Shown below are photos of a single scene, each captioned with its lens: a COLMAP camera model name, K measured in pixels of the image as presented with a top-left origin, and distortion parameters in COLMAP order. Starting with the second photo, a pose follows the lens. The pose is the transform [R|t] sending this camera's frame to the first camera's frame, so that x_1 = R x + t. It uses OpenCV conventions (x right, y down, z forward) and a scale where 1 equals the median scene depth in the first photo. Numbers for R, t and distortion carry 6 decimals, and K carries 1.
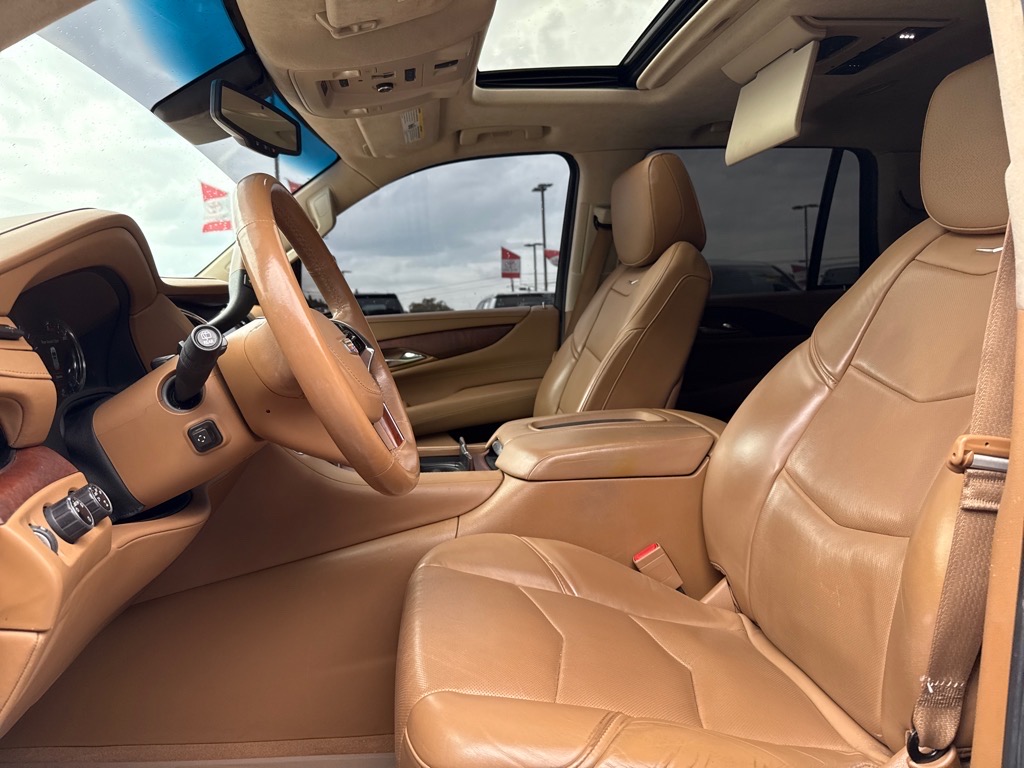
lens RADIAL K [[719.3, 0, 512.0], [0, 719.3, 384.0], [0, 0, 1]] dist [0.044089, -0.054048]
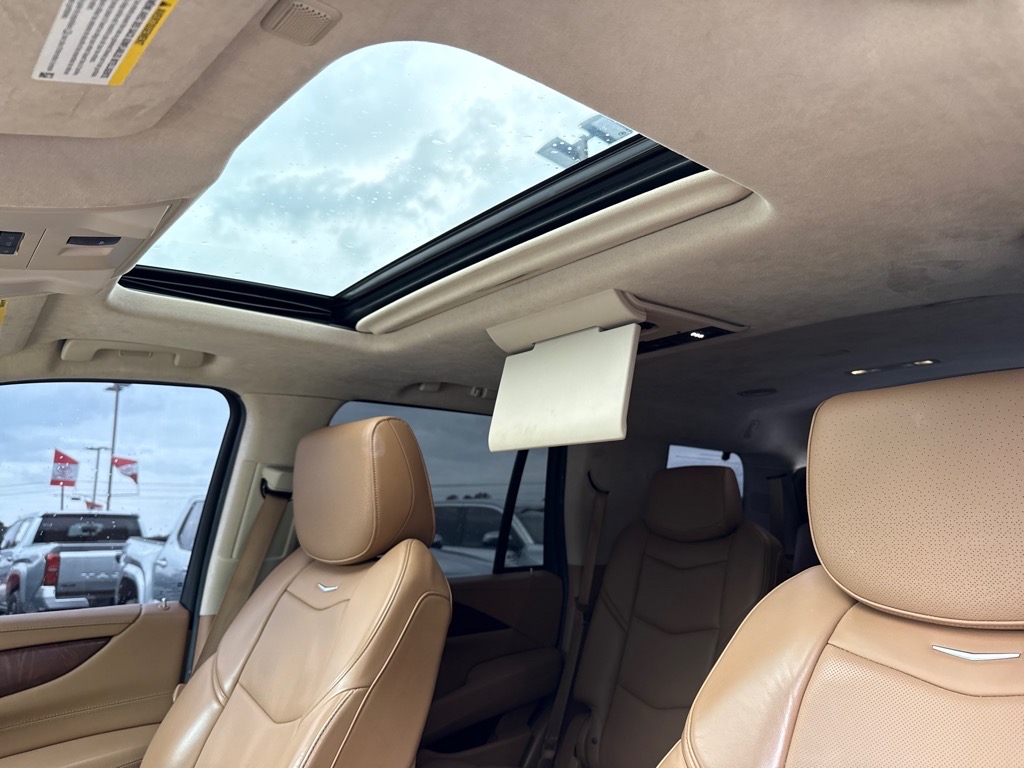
lens RADIAL K [[719.3, 0, 512.0], [0, 719.3, 384.0], [0, 0, 1]] dist [0.044089, -0.054048]
pose [[0.851821, 0.131397, 0.507085, -0.058097], [0.026655, 0.955903, -0.292471, -0.119693], [-0.523154, 0.262649, 0.810756, 0.295114]]
